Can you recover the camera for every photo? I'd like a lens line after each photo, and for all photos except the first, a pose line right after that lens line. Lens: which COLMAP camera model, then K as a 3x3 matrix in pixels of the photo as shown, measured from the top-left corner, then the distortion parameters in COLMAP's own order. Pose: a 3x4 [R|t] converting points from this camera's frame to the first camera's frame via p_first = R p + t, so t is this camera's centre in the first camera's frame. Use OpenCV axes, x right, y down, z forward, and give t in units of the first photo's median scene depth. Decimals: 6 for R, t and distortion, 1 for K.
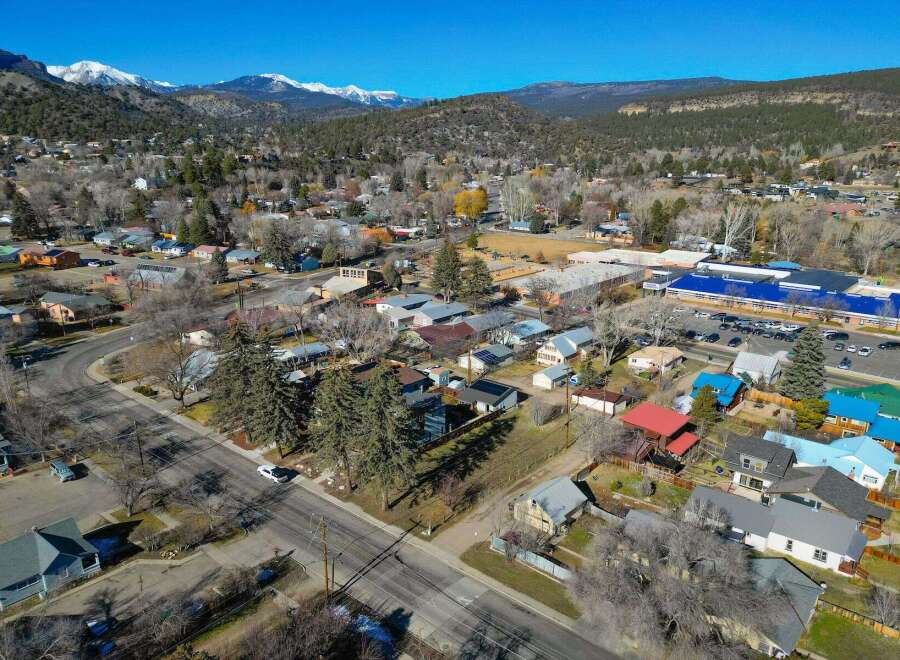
lens RADIAL K [[697.6, 0, 450.0], [0, 697.6, 330.0], [0, 0, 1]] dist [0.077992, -0.087914]
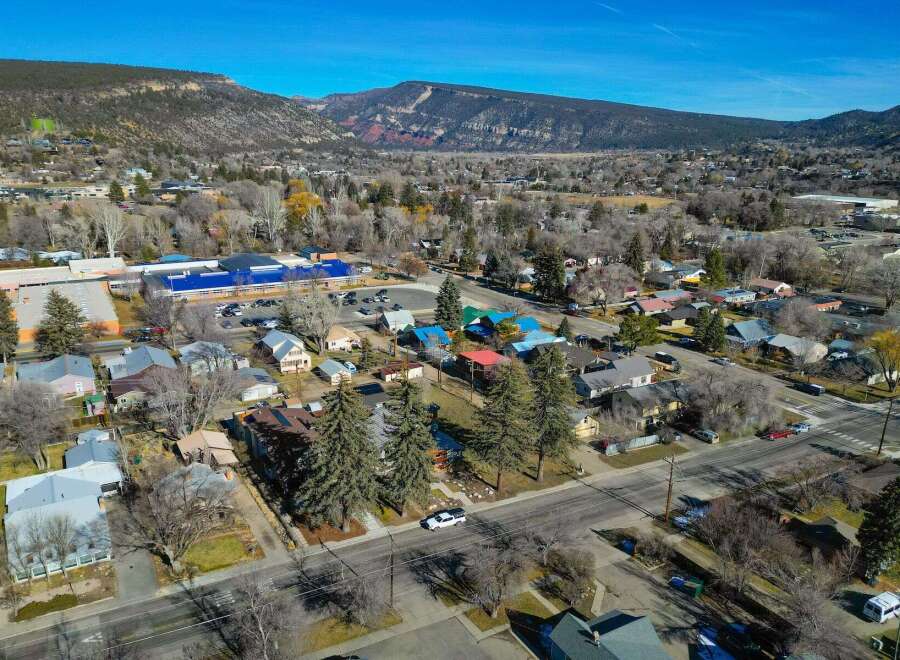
lens RADIAL K [[697.6, 0, 450.0], [0, 697.6, 330.0], [0, 0, 1]] dist [0.077992, -0.087914]
pose [[0.345522, -0.244818, 0.905913, -0.472203], [0.241007, 0.956140, 0.166470, -0.082459], [-0.906935, 0.160812, 0.389370, 0.287875]]
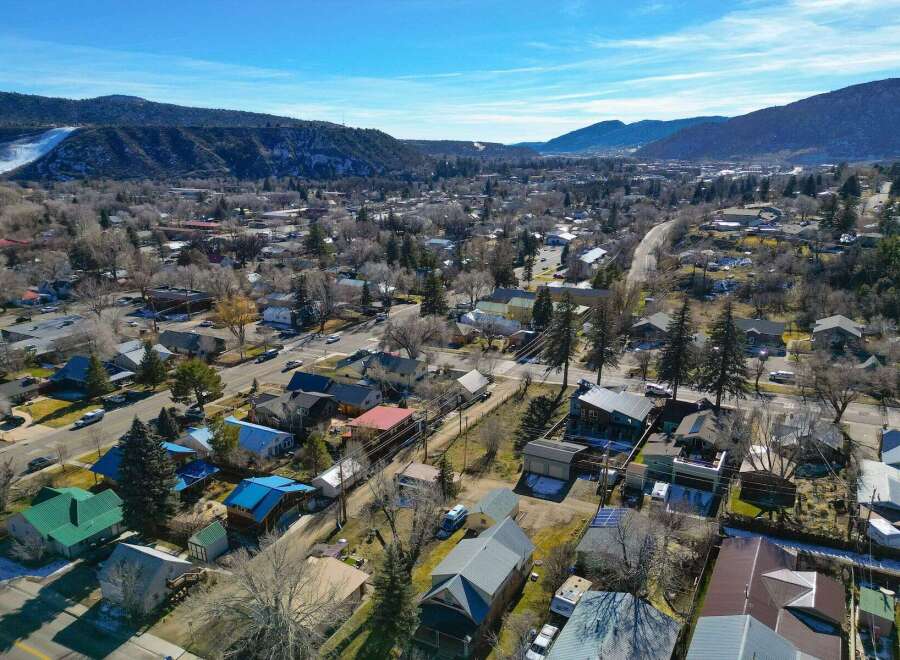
lens RADIAL K [[697.6, 0, 450.0], [0, 697.6, 330.0], [0, 0, 1]] dist [0.077992, -0.087914]
pose [[-0.980564, 0.044831, -0.191007, 0.198418], [-0.055502, 0.870394, 0.489218, -0.269554], [0.188183, 0.490311, -0.850989, 0.971616]]
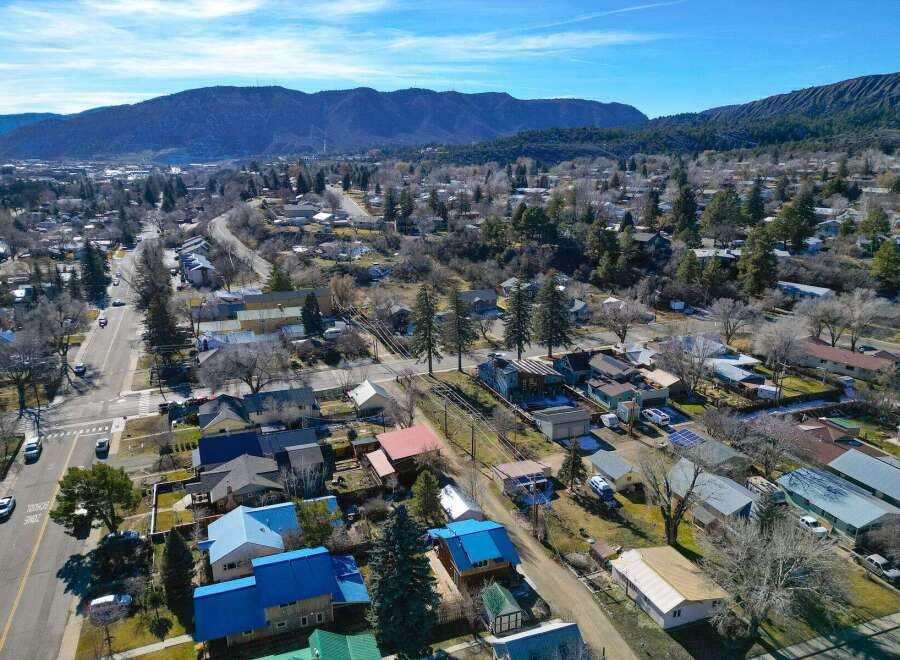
lens RADIAL K [[697.6, 0, 450.0], [0, 697.6, 330.0], [0, 0, 1]] dist [0.077992, -0.087914]
pose [[-0.493532, 0.215245, -0.842672, 0.543655], [-0.227842, 0.903057, 0.364111, -0.199141], [0.839354, 0.371697, -0.396645, 0.719490]]
